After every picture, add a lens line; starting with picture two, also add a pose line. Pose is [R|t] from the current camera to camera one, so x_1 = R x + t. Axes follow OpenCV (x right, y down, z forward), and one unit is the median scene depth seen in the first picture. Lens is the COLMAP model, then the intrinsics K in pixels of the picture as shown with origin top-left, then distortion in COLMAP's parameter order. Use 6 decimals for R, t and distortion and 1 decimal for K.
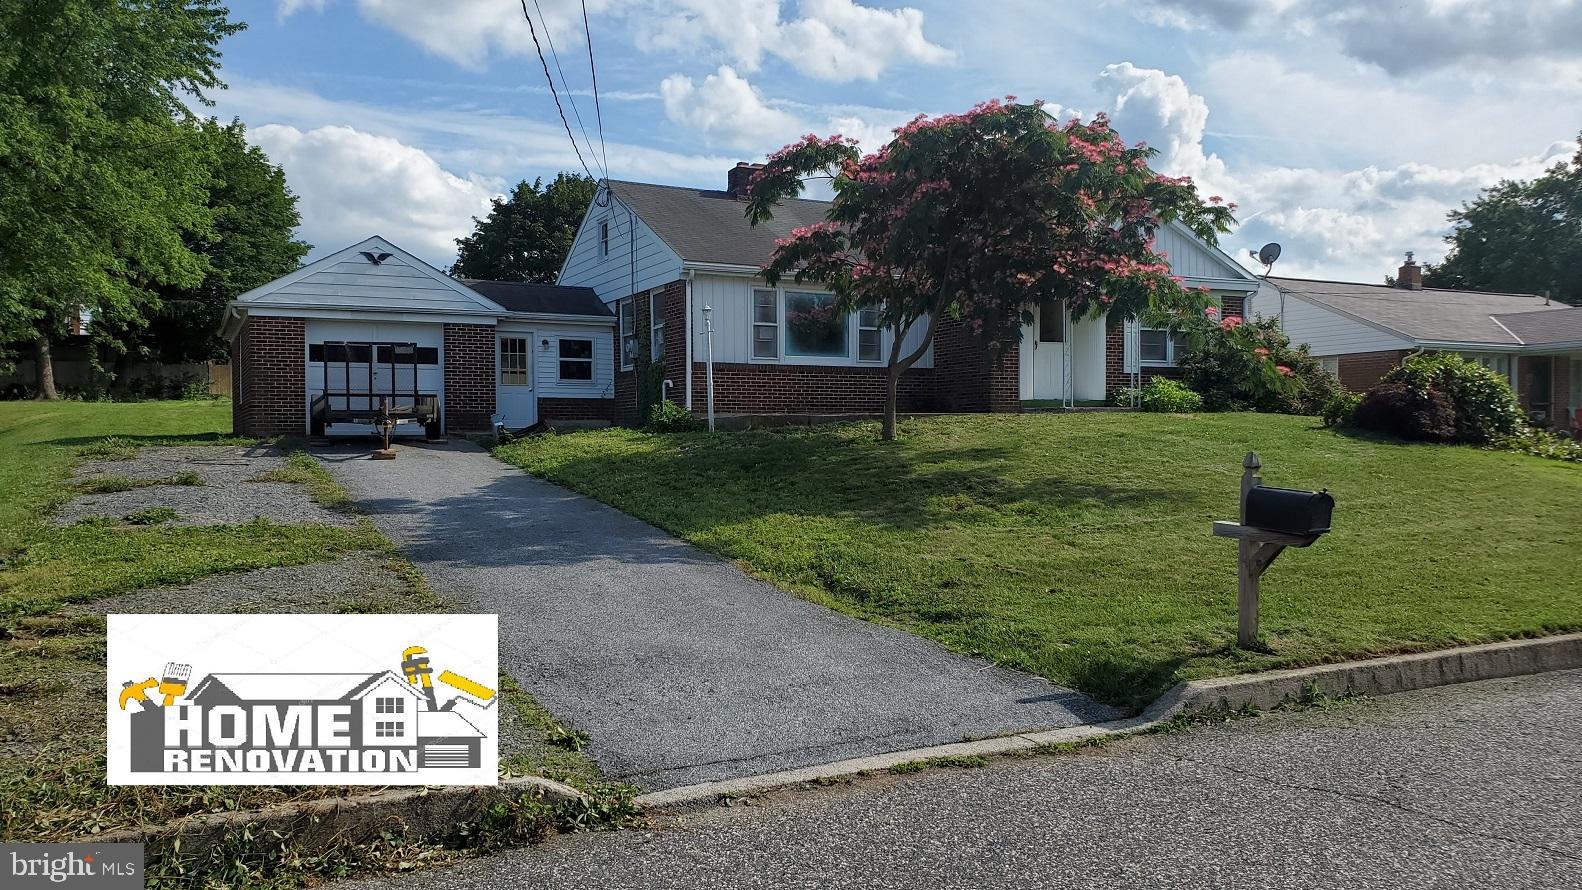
lens RADIAL K [[1207.5, 0, 791.0], [0, 1207.5, 445.0], [0, 0, 1]] dist [0.042501, 0.001589]
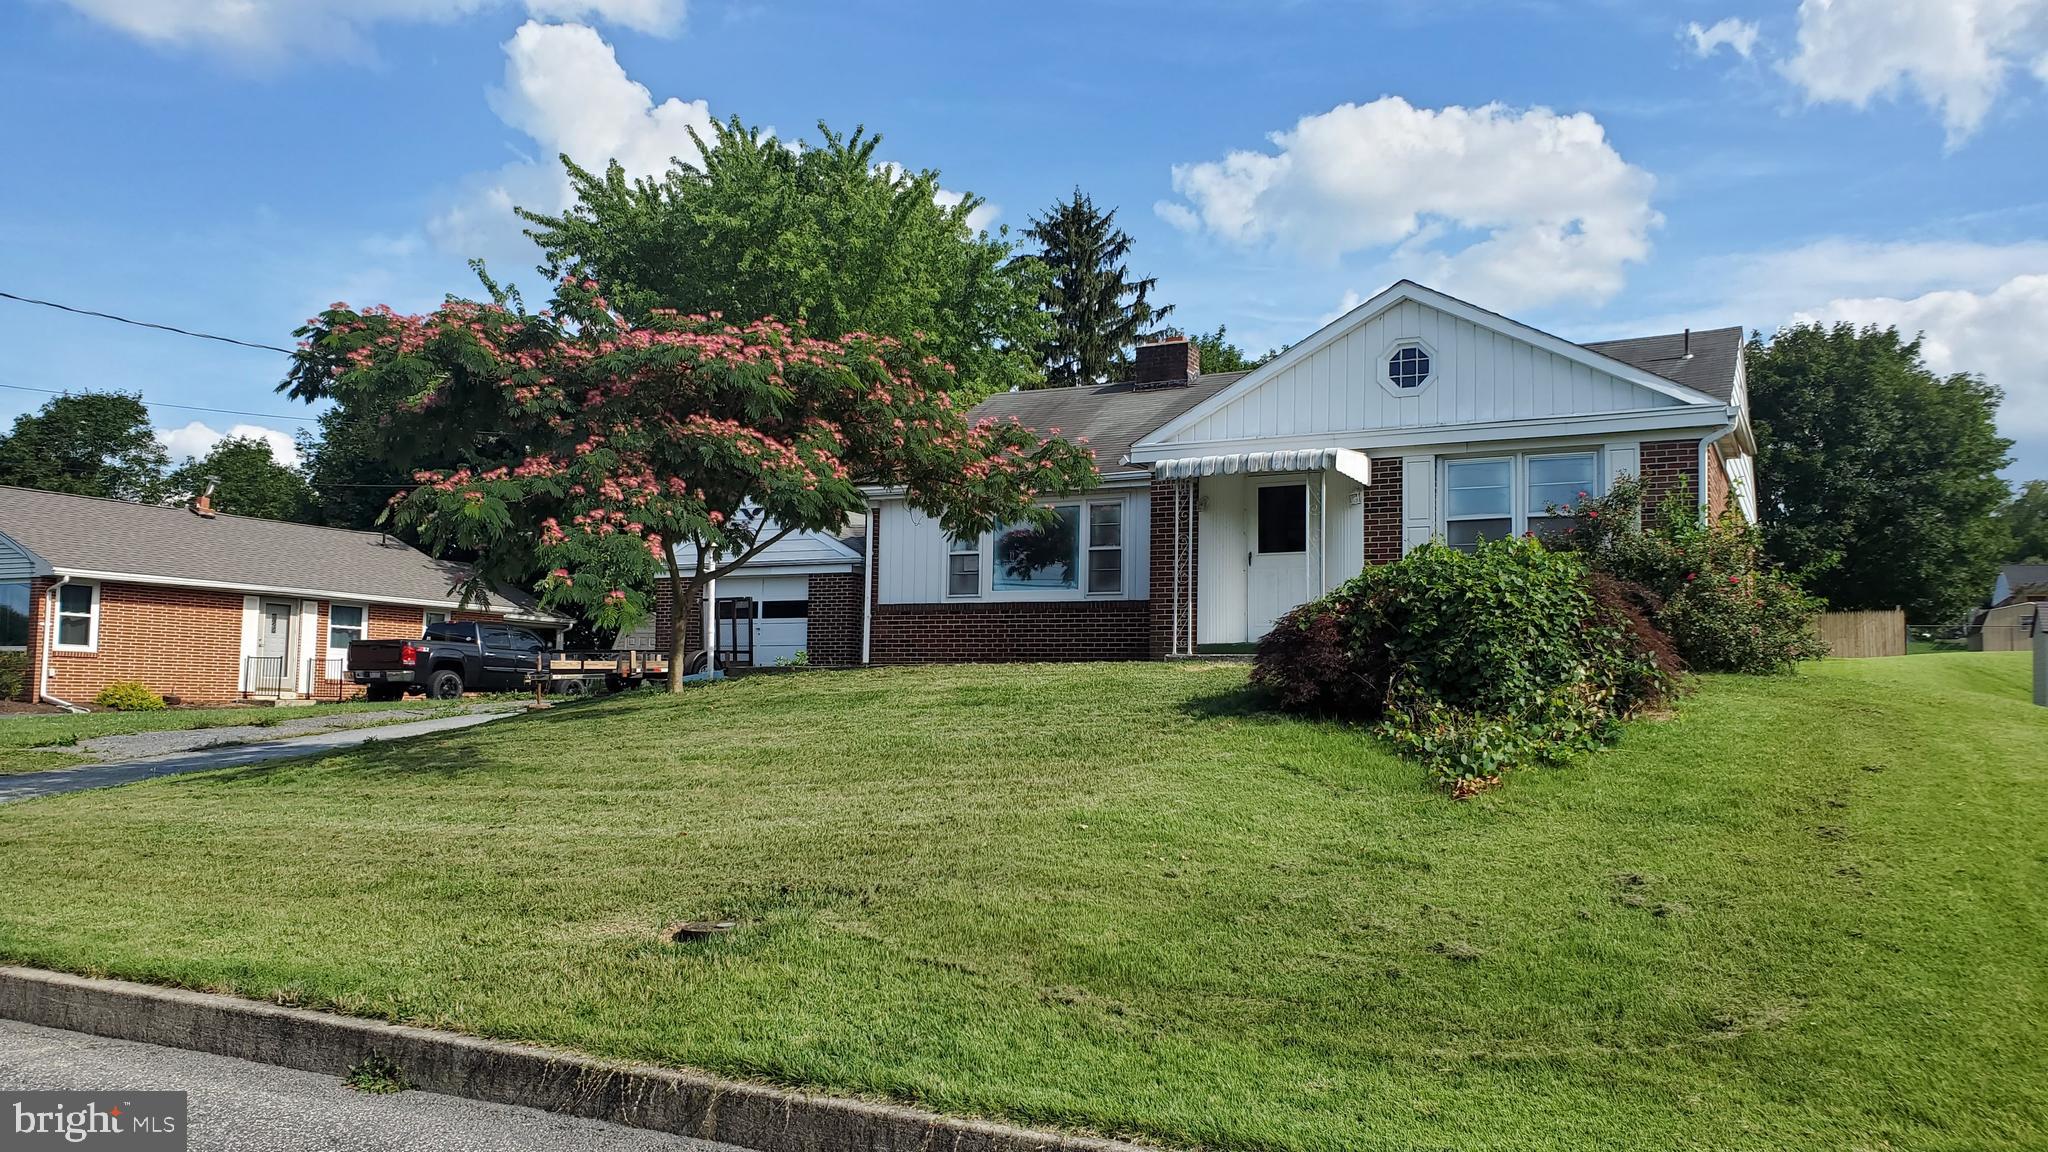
lens RADIAL K [[1563.2, 0, 1024.0], [0, 1563.2, 576.0], [0, 0, 1]] dist [0.042501, 0.001589]
pose [[0.600432, -0.053638, -0.797875, 0.755184], [-0.022904, 0.996185, -0.084206, 0.000363], [0.799348, 0.068834, 0.596913, 0.383037]]
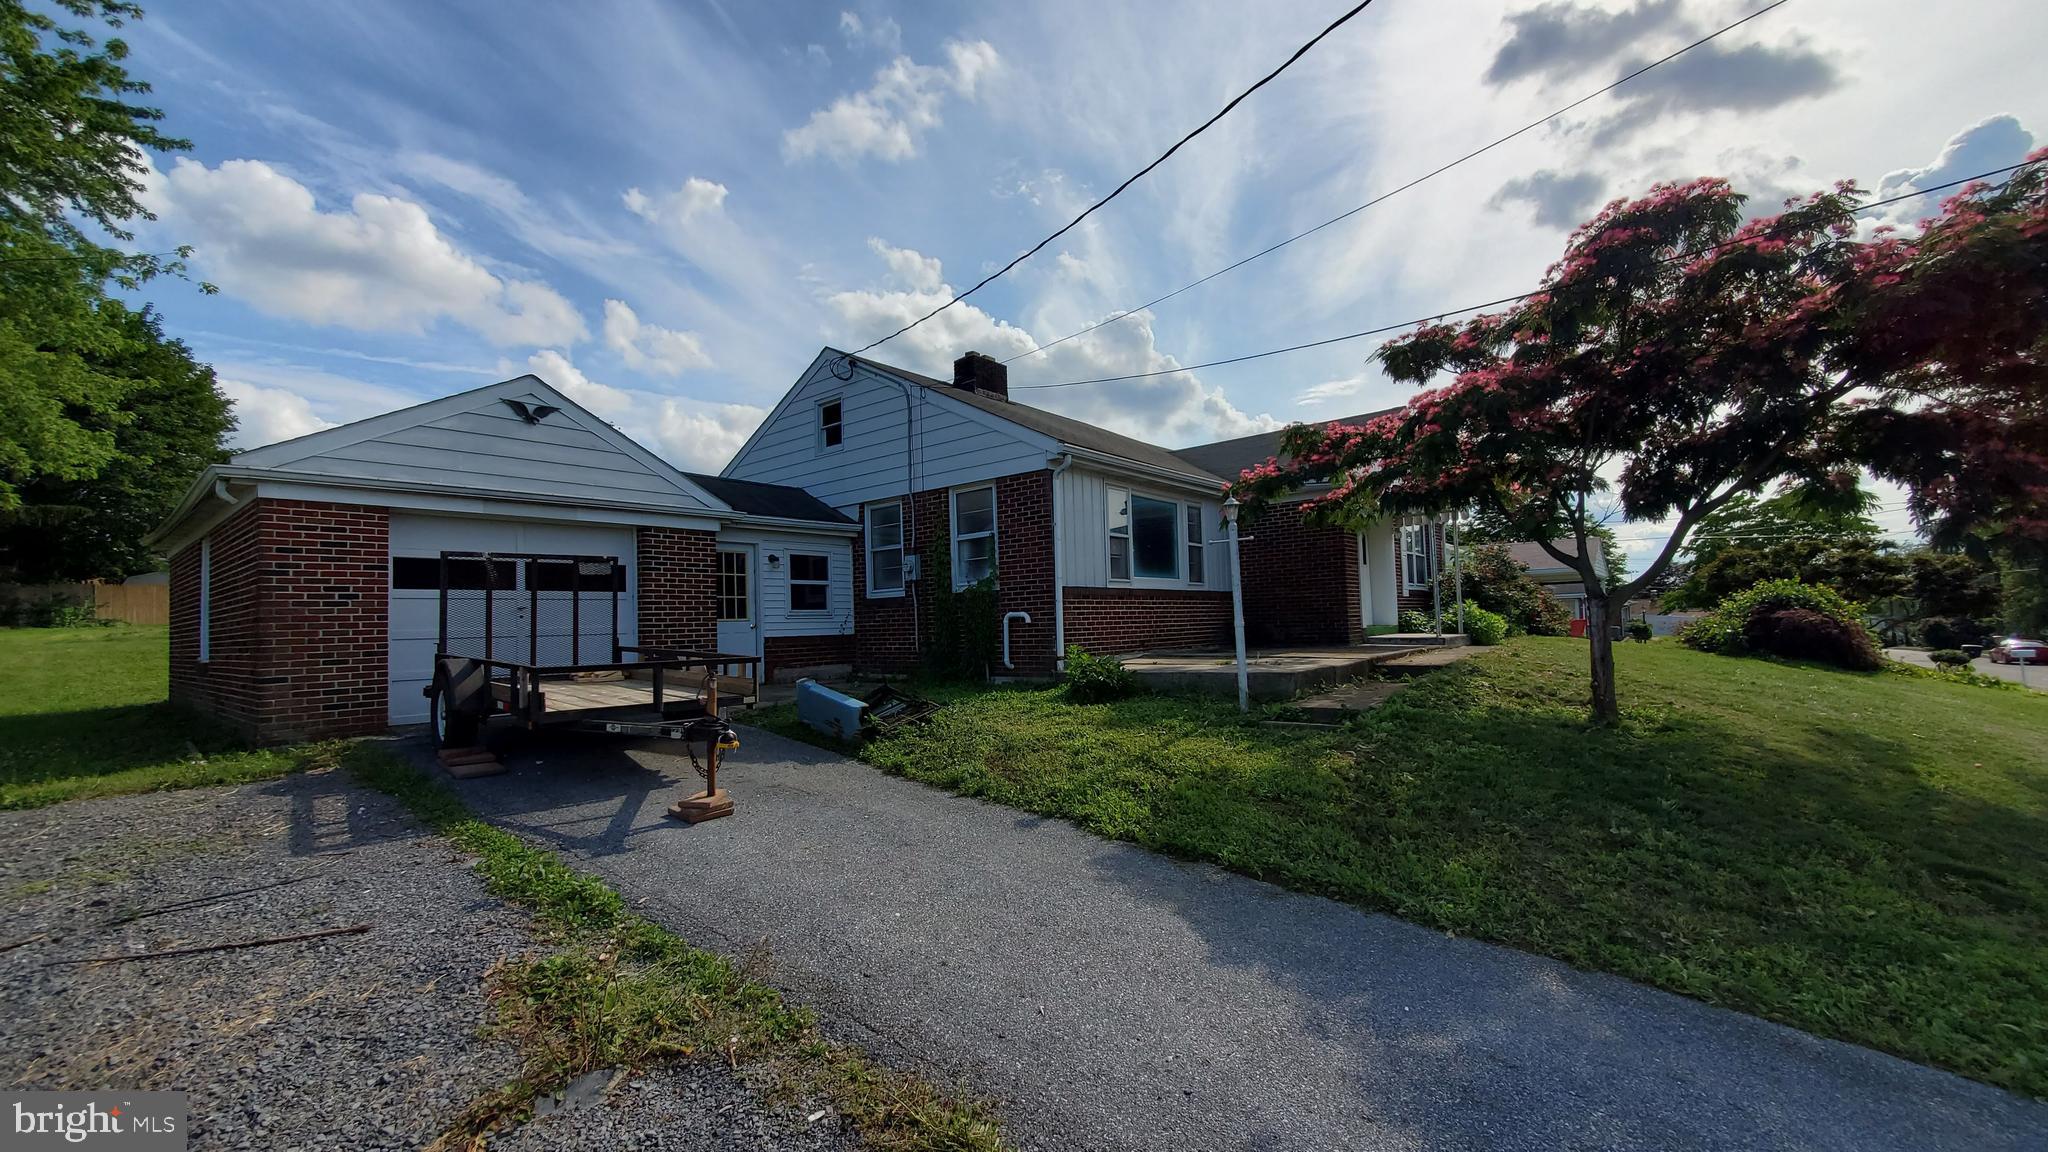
lens RADIAL K [[815.5, 0, 1016.4], [0, 815.5, 584.5], [0, 0, 1]] dist [0.018967, -0.005737]
pose [[0.920149, -0.002666, 0.391558, -0.259853], [0.026296, 0.998140, -0.055000, -0.039711], [-0.390683, 0.060905, 0.918508, 0.508442]]
